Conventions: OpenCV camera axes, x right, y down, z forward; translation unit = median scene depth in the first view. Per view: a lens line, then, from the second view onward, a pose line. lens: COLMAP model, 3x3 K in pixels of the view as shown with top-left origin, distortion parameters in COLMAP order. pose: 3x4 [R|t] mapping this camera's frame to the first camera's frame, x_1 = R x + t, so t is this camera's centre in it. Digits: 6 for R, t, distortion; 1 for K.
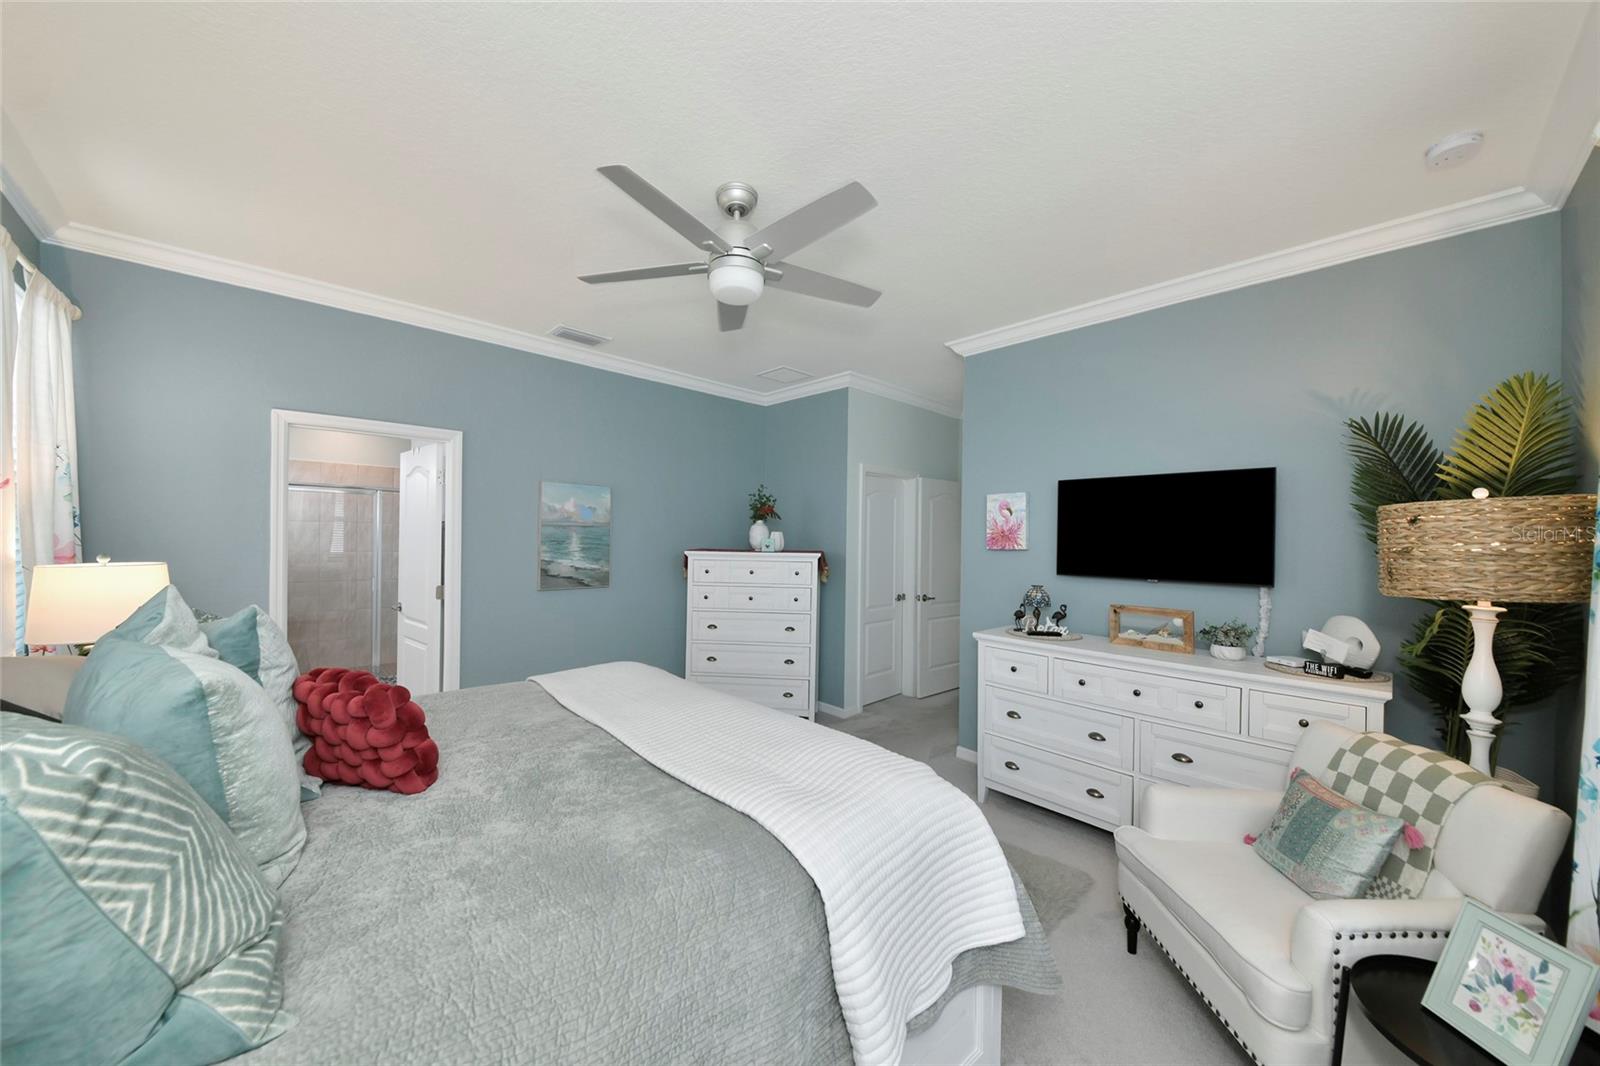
lens RADIAL K [[566.7, 0, 801.1], [0, 566.7, 536.3], [0, 0, 1]] dist [-0.003844, -0.001287]
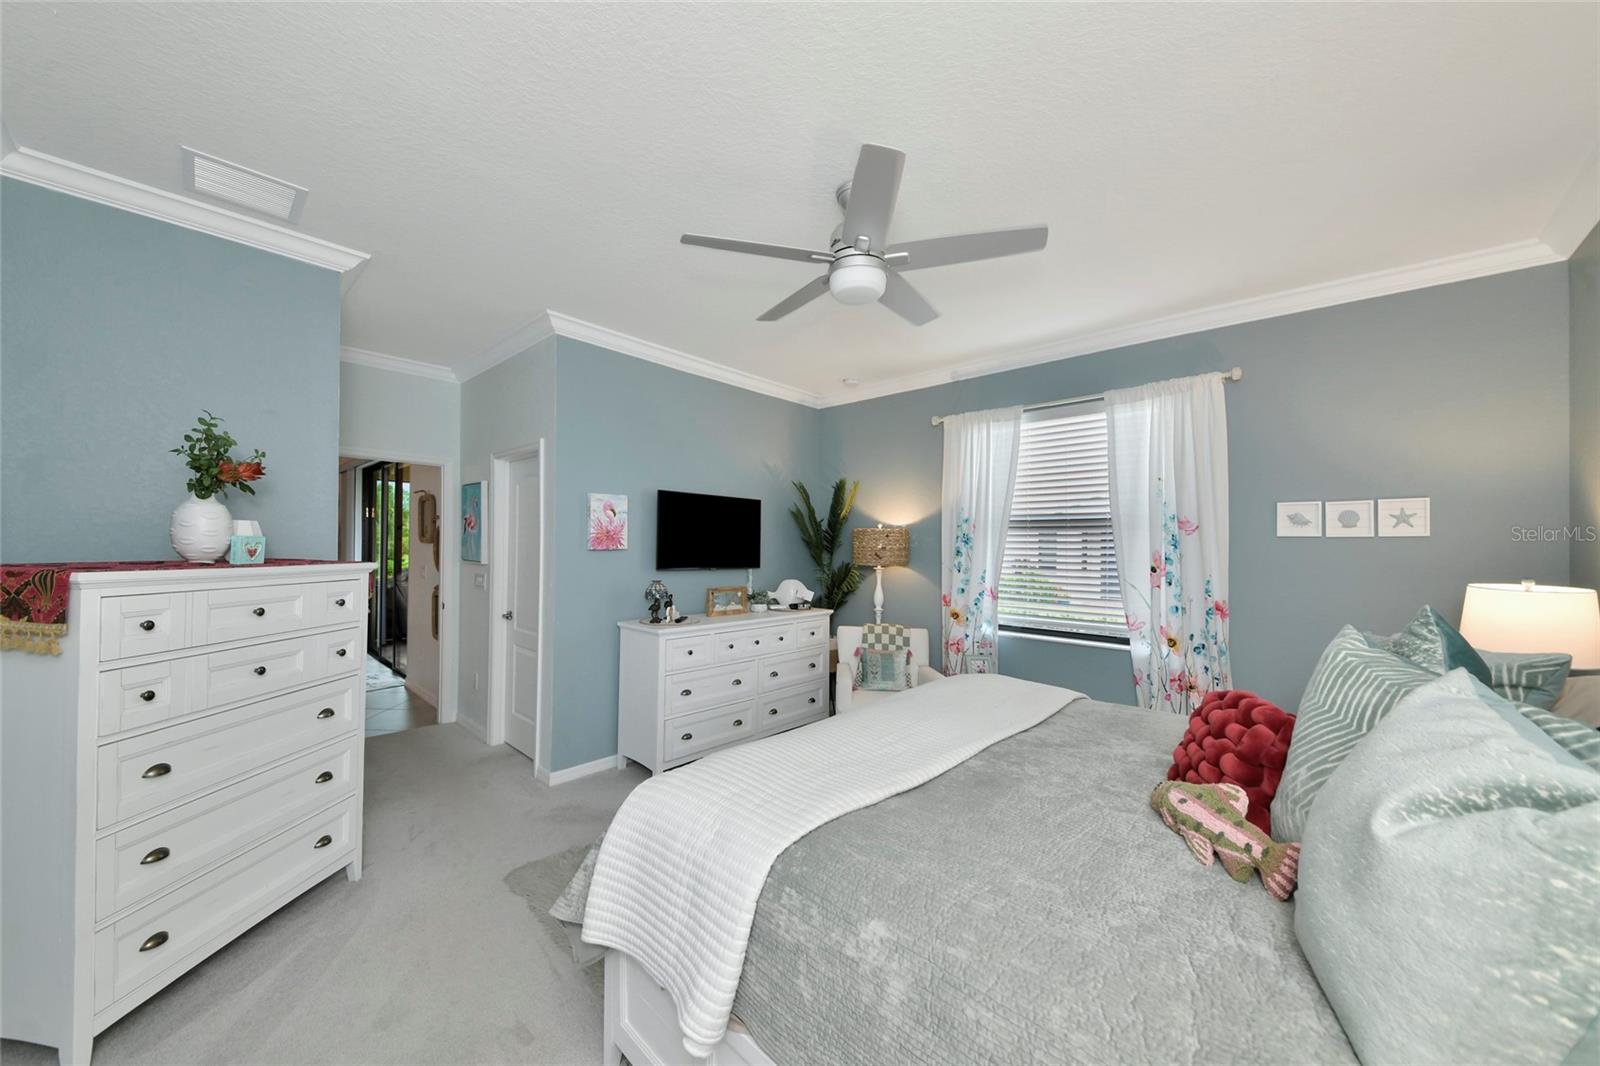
lens RADIAL K [[566.7, 0, 795.1], [0, 566.7, 539.4], [0, 0, 1]] dist [-0.003844, -0.001287]
pose [[-0.075260, -0.004609, 0.997153, -0.741842], [-0.021347, 0.999768, 0.003010, -0.005282], [-0.996935, -0.021060, -0.075341, 0.811003]]
